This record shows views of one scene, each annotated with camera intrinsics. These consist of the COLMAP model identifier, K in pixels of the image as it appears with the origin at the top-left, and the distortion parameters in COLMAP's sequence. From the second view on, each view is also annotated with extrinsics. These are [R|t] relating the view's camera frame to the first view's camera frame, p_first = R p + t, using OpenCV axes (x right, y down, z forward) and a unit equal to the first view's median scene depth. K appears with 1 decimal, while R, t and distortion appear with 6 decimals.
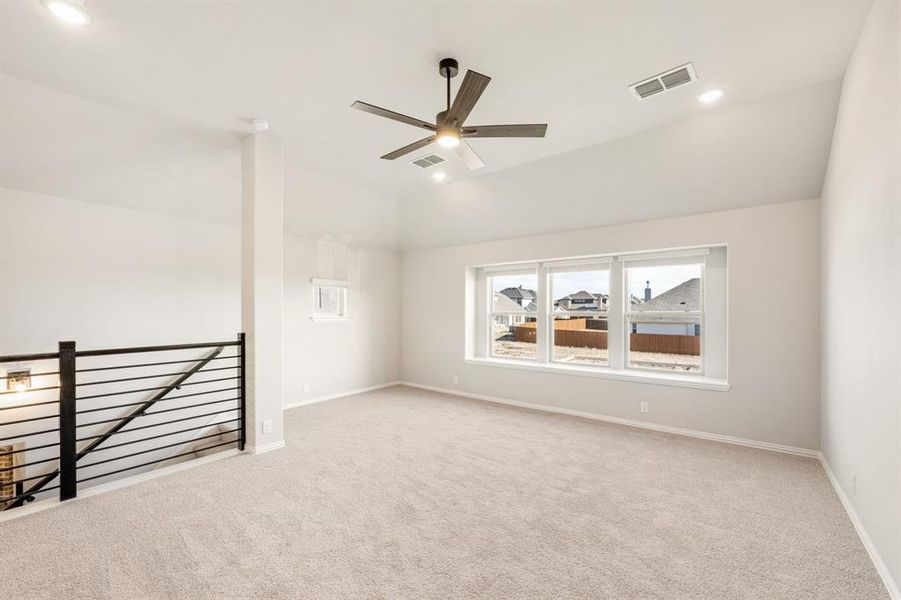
lens RADIAL K [[375.2, 0, 446.3], [0, 375.2, 312.6], [0, 0, 1]] dist [0.030421, -0.000047]
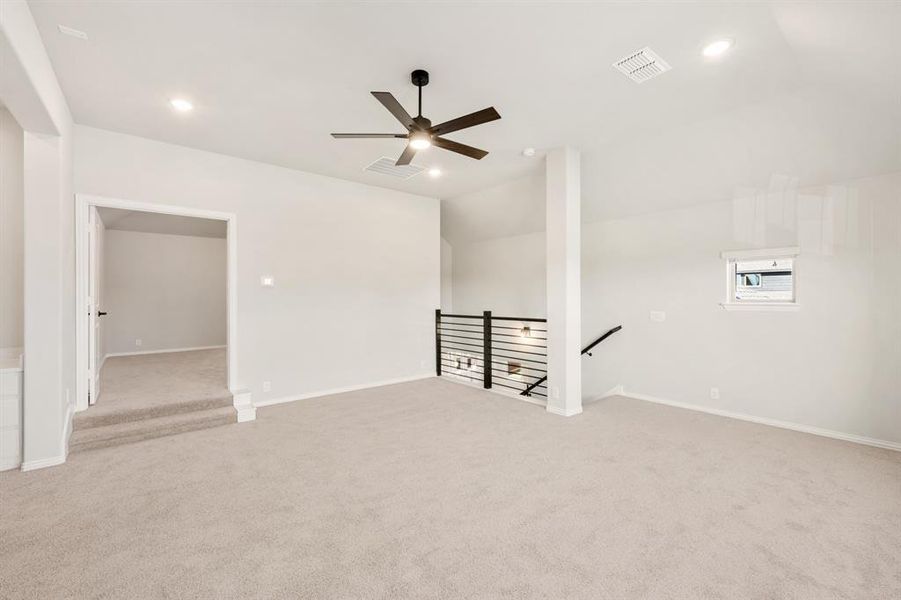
lens RADIAL K [[369.6, 0, 450.5], [0, 369.6, 300.0], [0, 0, 1]] dist [0.000030, 0.000029]
pose [[-0.202987, 0.008587, -0.979144, 0.554540], [-0.001082, 0.999959, 0.008993, -0.000769], [0.979181, 0.002885, -0.202970, 0.690830]]
